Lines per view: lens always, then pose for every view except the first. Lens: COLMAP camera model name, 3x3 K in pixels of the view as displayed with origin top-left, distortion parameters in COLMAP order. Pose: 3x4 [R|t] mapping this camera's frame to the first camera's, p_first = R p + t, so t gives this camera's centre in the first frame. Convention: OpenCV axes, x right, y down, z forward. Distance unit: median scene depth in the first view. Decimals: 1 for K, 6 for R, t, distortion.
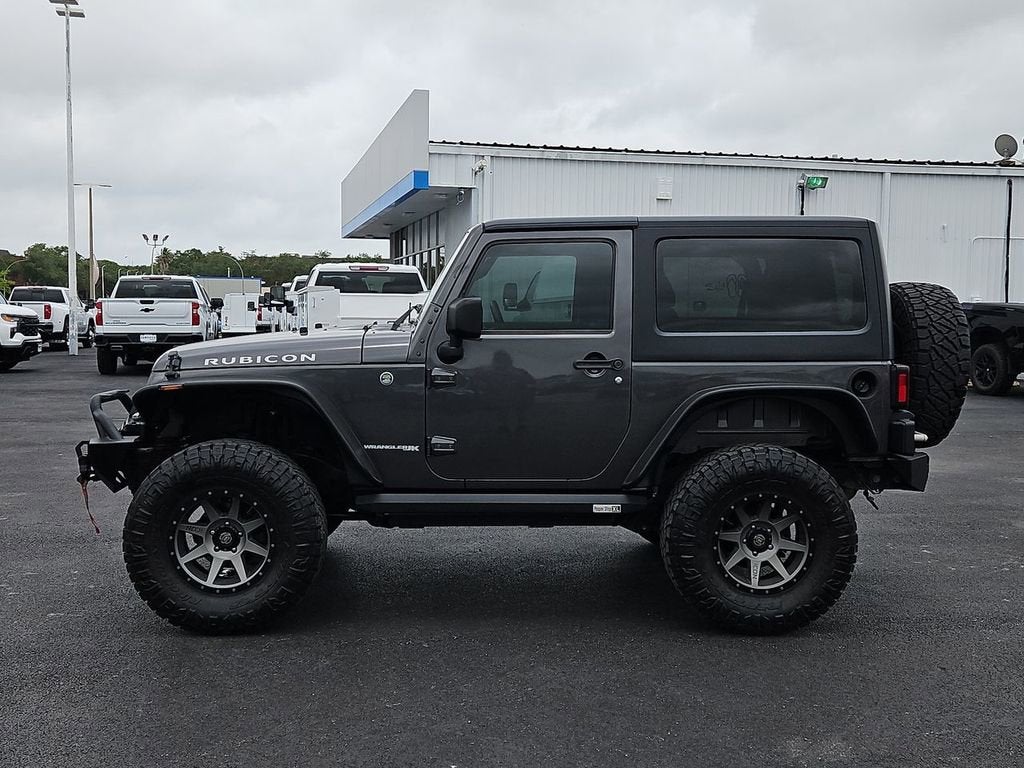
lens RADIAL K [[1183.3, 0, 515.4], [0, 1183.3, 386.4], [0, 0, 1]] dist [0.077998, 0.010073]
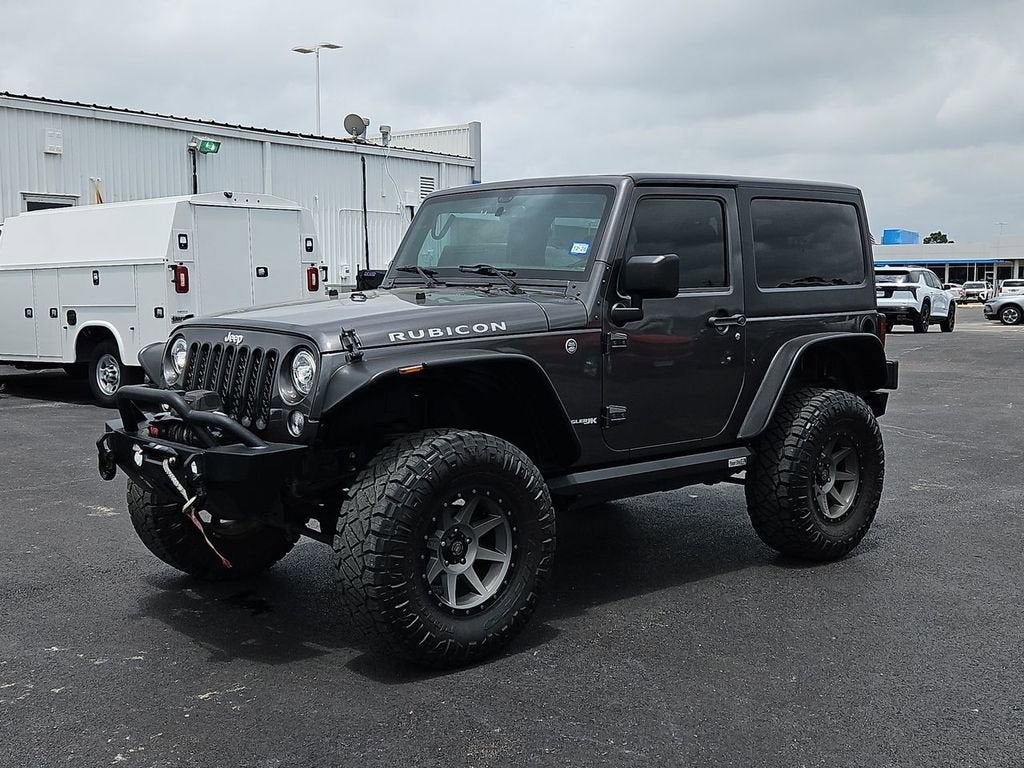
lens RADIAL K [[1183.3, 0, 515.4], [0, 1183.3, 386.4], [0, 0, 1]] dist [0.077998, 0.010073]
pose [[0.764166, -0.072344, 0.640950, -0.718372], [0.056940, 0.997377, 0.044687, -0.018604], [-0.642502, 0.002348, 0.766281, 0.336938]]
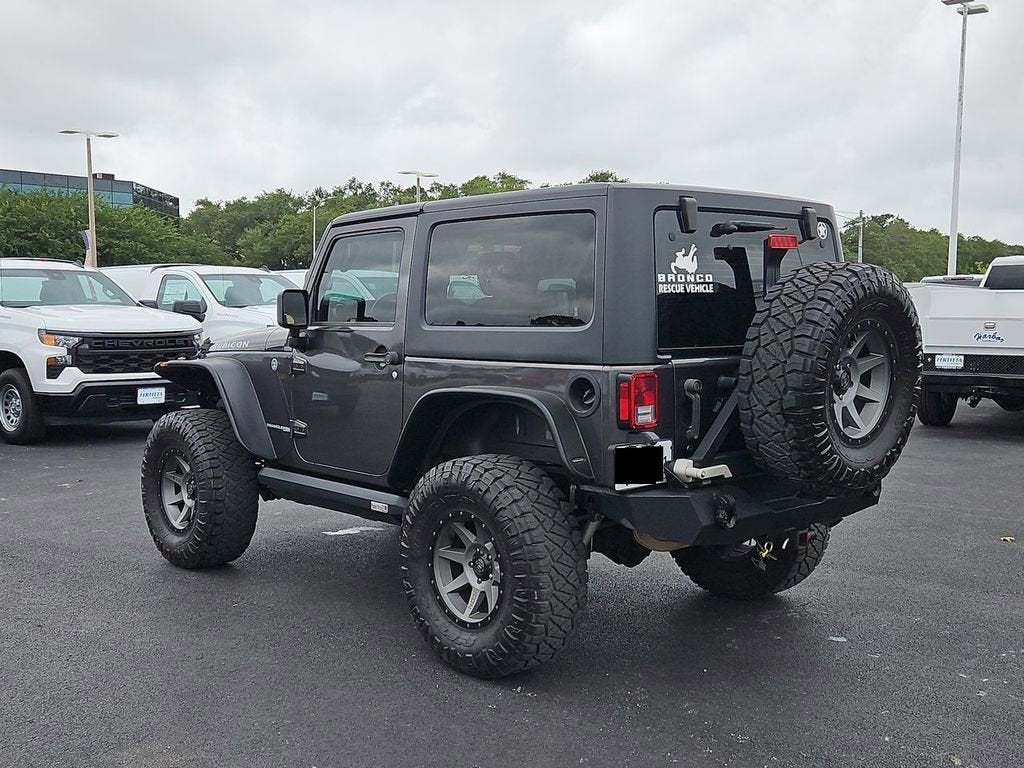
lens RADIAL K [[1180.4, 0, 508.7], [0, 1180.4, 386.5], [0, 0, 1]] dist [0.017830, -0.003181]
pose [[0.636326, 0.050194, -0.769786, 0.879437], [-0.048754, 0.998503, 0.024806, -0.024211], [0.769878, 0.021746, 0.637820, 0.463761]]
